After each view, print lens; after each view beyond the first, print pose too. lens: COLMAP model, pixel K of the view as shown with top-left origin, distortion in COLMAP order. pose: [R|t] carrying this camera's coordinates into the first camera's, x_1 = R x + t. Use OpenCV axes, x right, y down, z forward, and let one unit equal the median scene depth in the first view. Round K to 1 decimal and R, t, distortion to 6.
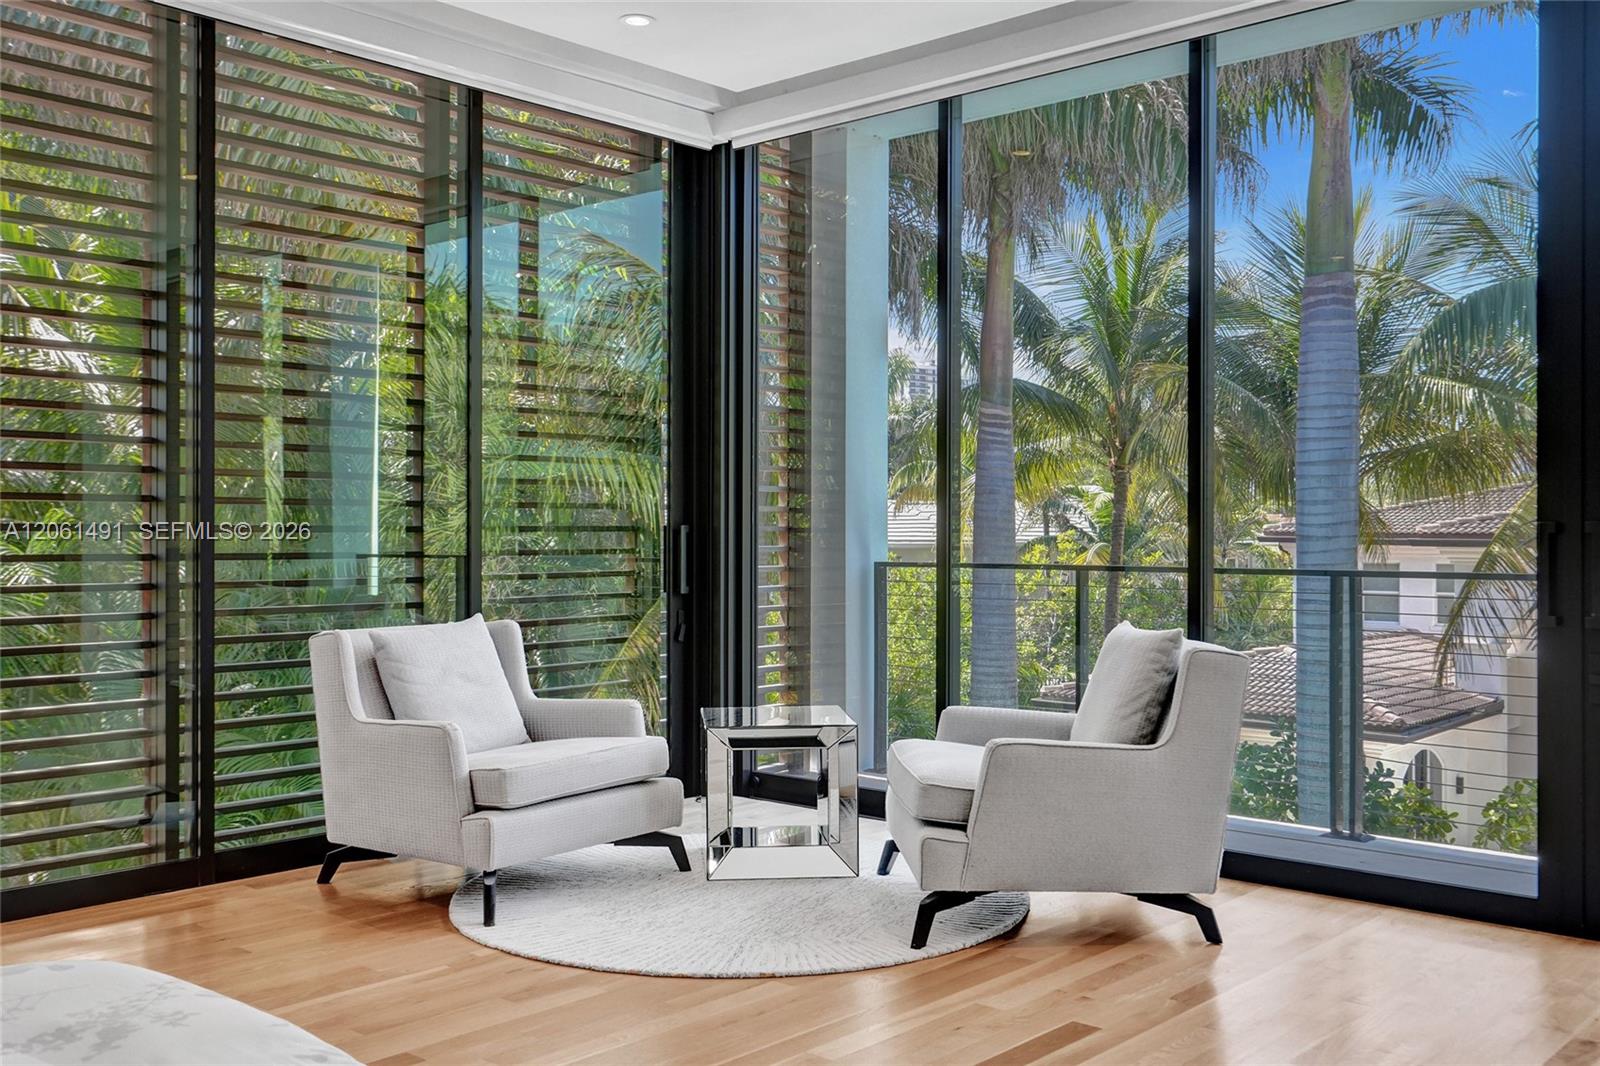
lens RADIAL K [[1481.5, 0, 800.0], [0, 1481.5, 533.0], [0, 0, 1]] dist [-0.007729, -0.005323]
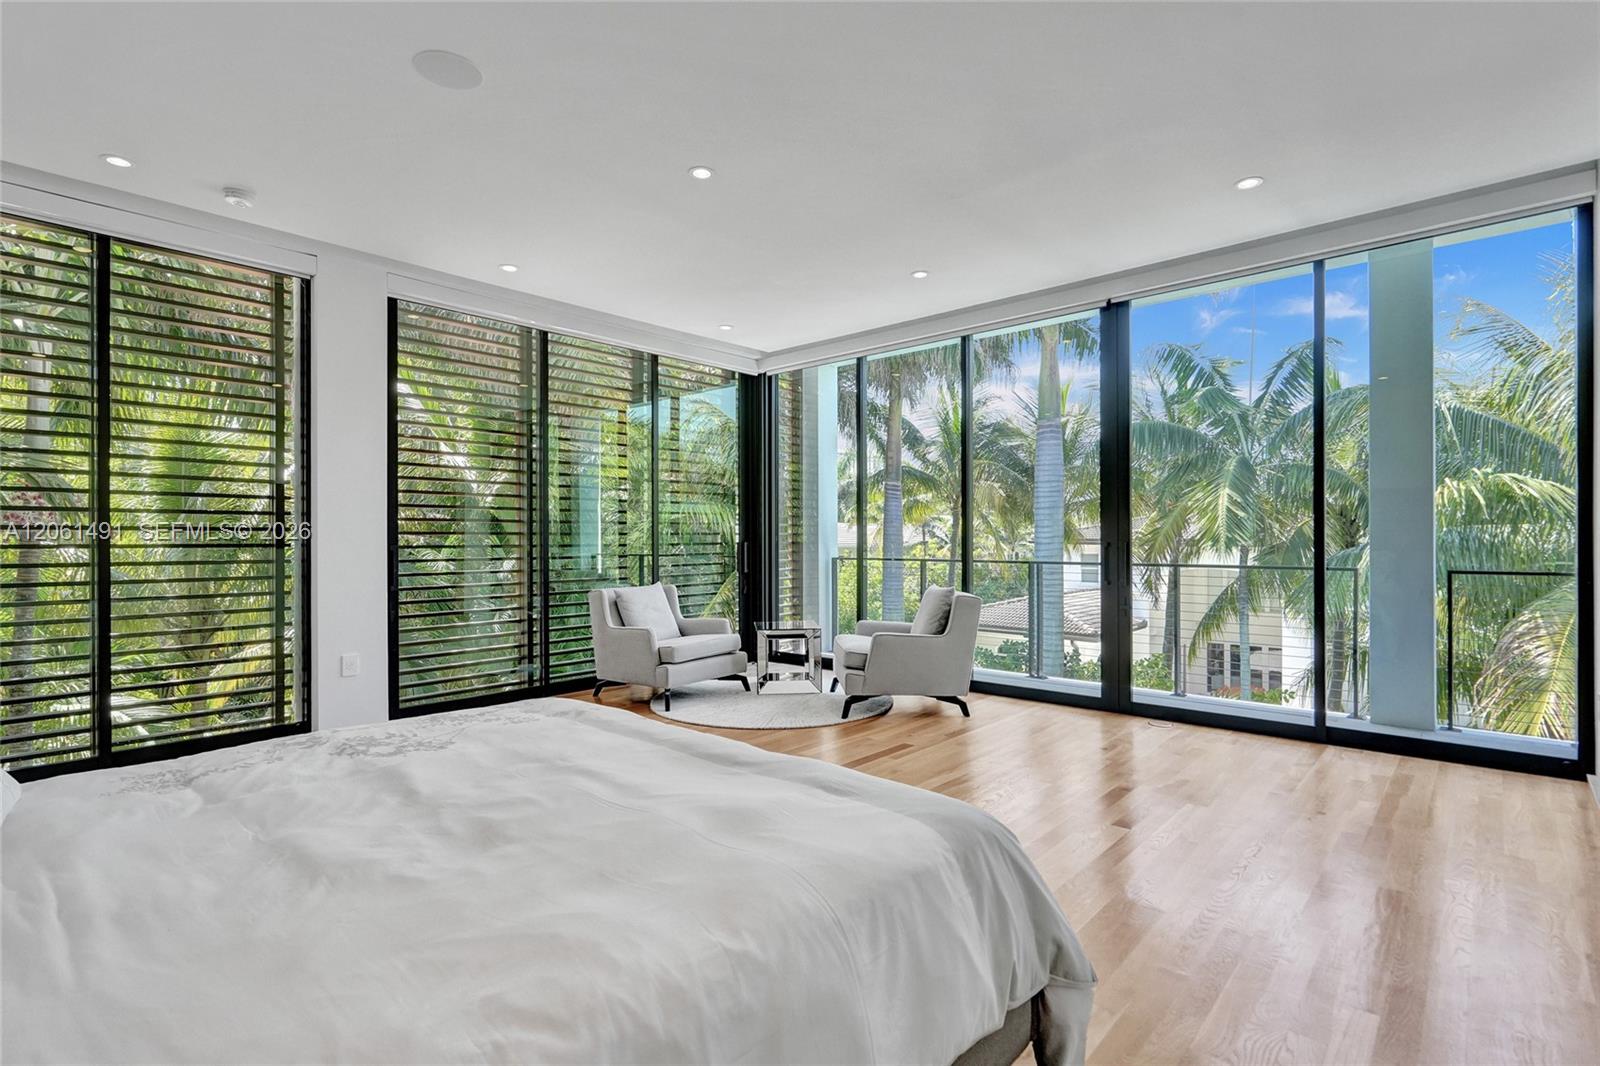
lens RADIAL K [[746.9, 0, 791.5], [0, 746.9, 532.4], [0, 0, 1]] dist [-0.002001, -0.000233]
pose [[0.999889, -0.005612, -0.013837, 0.007485], [0.005487, 0.999945, -0.008984, -0.010718], [0.013887, 0.008907, 0.999864, -0.157457]]
